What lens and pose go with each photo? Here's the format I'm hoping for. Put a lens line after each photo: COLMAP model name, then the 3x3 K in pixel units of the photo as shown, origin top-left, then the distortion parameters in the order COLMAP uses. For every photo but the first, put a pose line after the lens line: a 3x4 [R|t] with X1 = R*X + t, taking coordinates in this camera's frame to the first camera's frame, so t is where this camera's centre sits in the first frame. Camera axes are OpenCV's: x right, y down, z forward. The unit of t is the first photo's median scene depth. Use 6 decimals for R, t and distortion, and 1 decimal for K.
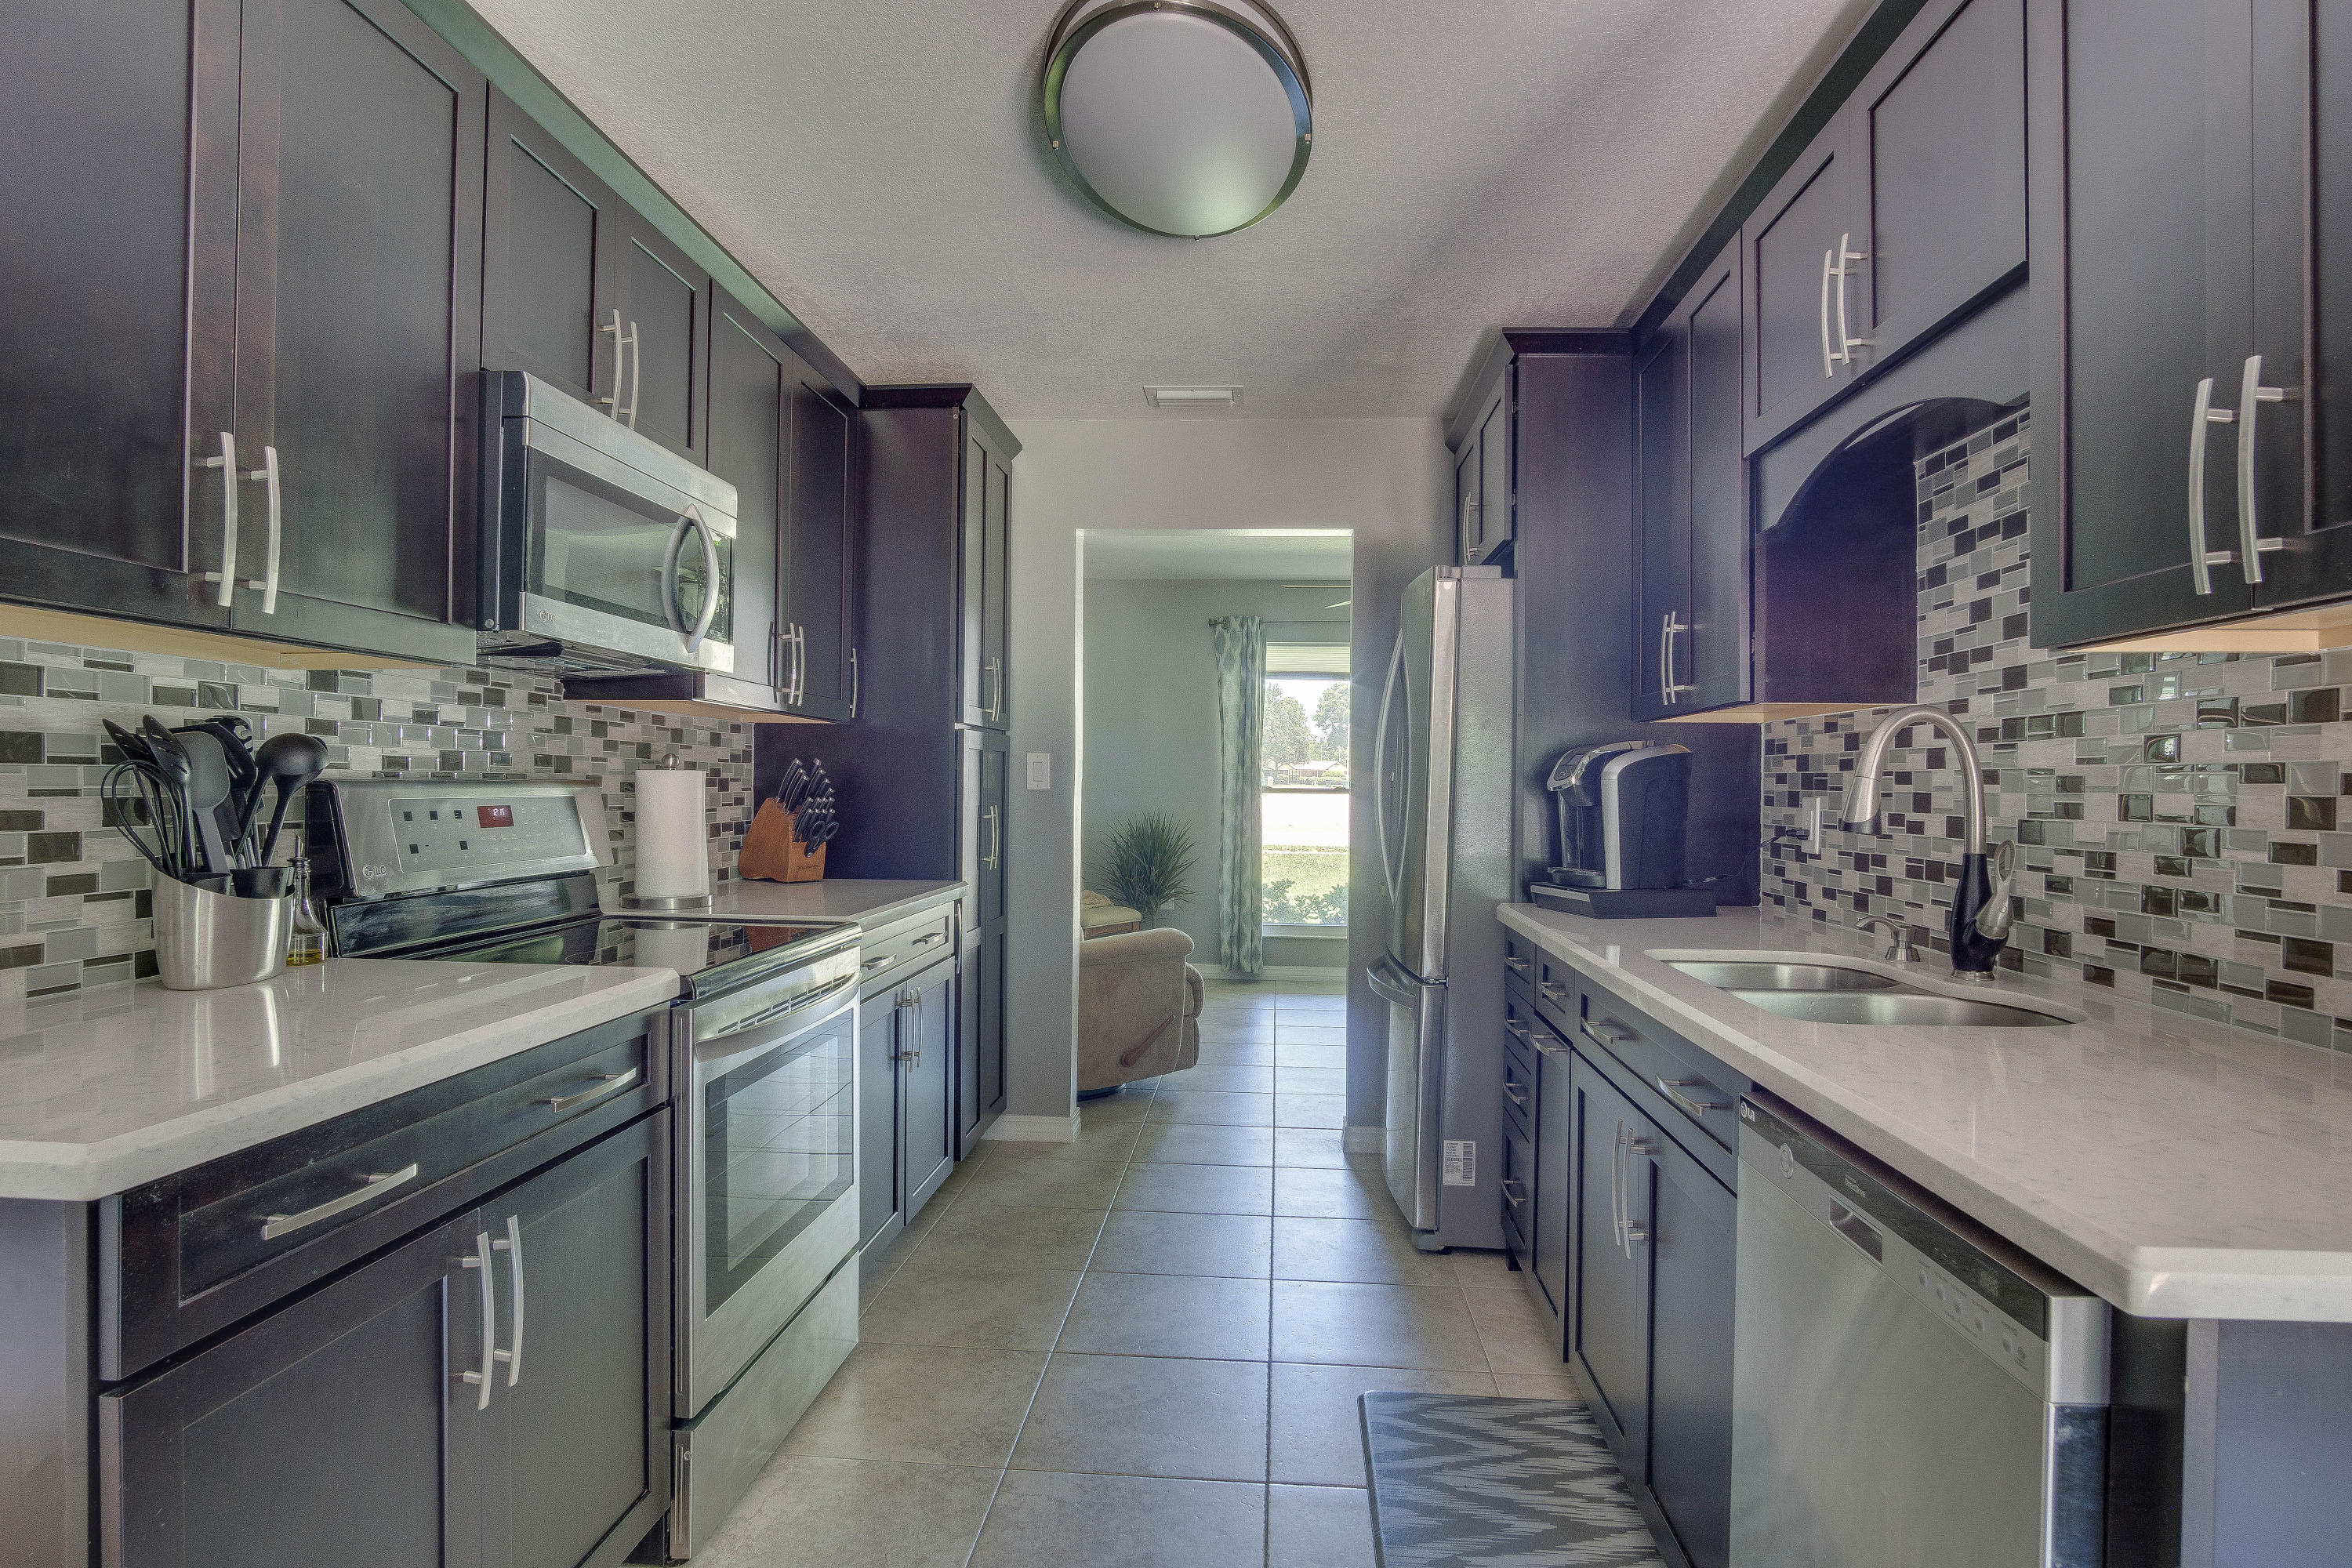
lens RADIAL K [[1295.9, 0, 1126.6], [0, 1295.9, 787.5], [0, 0, 1]] dist [-0.032847, 0.009752]
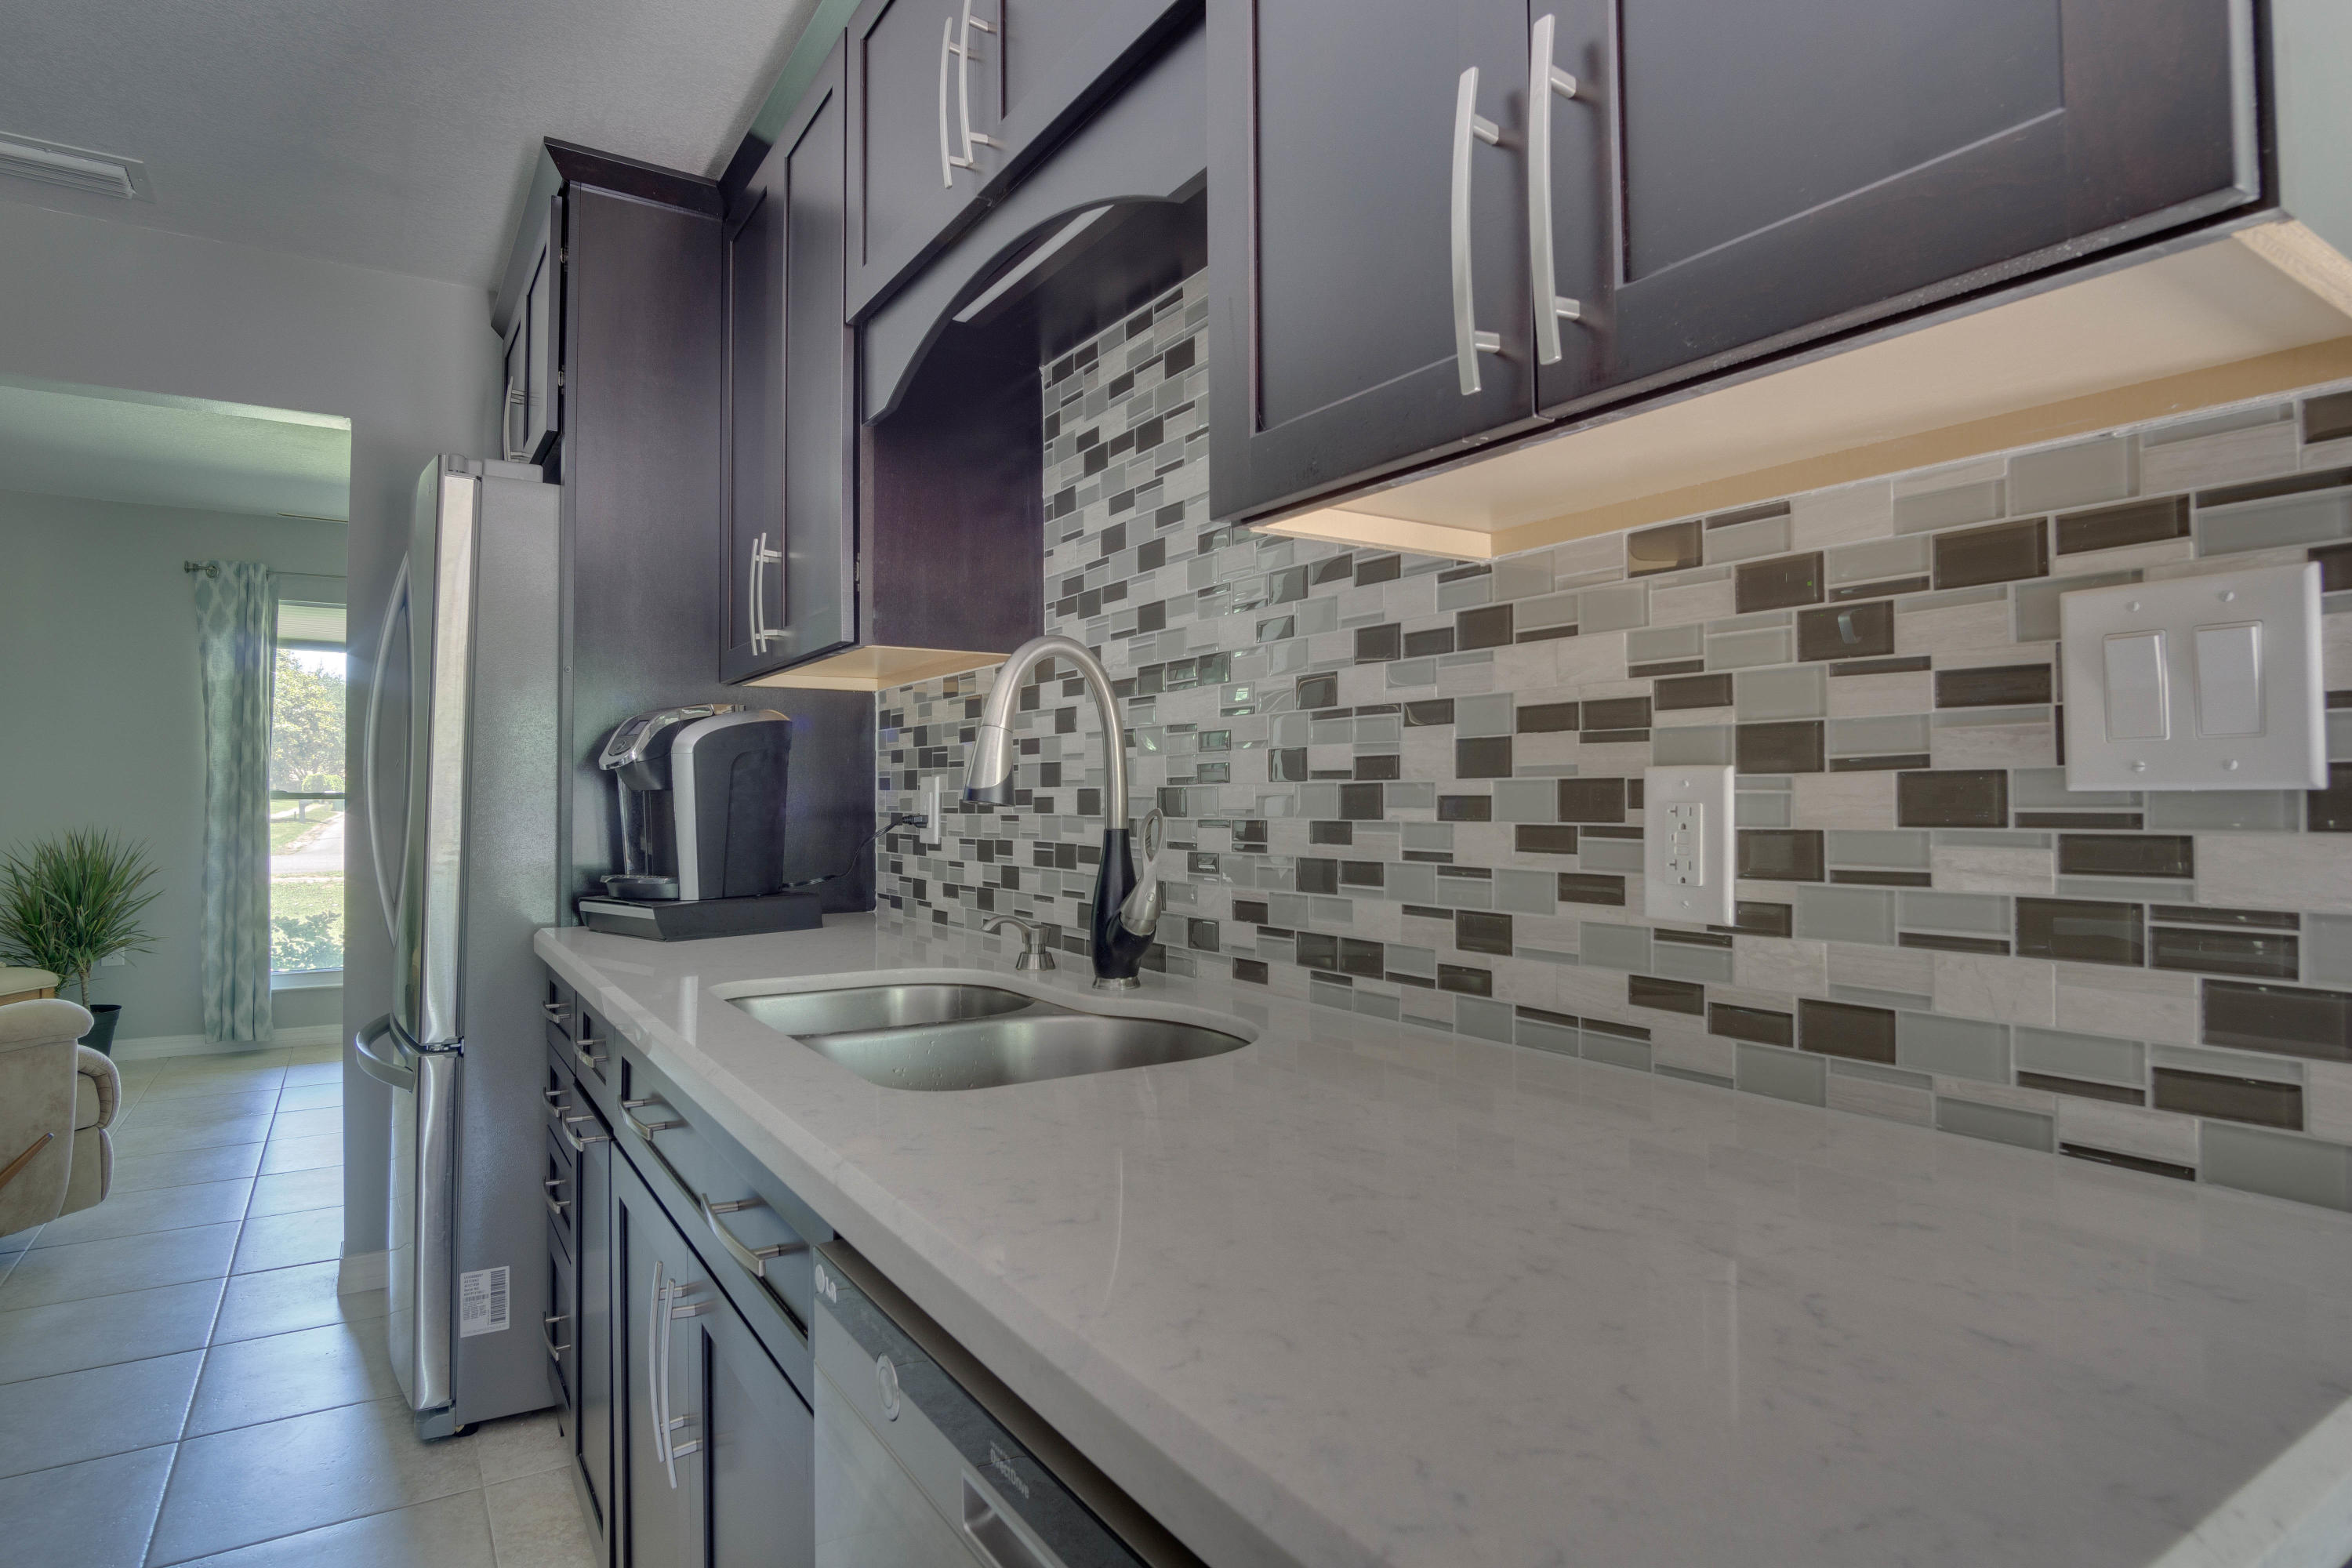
lens RADIAL K [[1295.9, 0, 1214.1], [0, 1295.9, 770.6], [0, 0, 1]] dist [-0.032847, 0.009752]
pose [[0.763551, 0.002167, 0.645743, 0.133771], [0.011852, 0.999779, -0.017368, 0.021152], [-0.645638, 0.020915, 0.763357, 0.243834]]
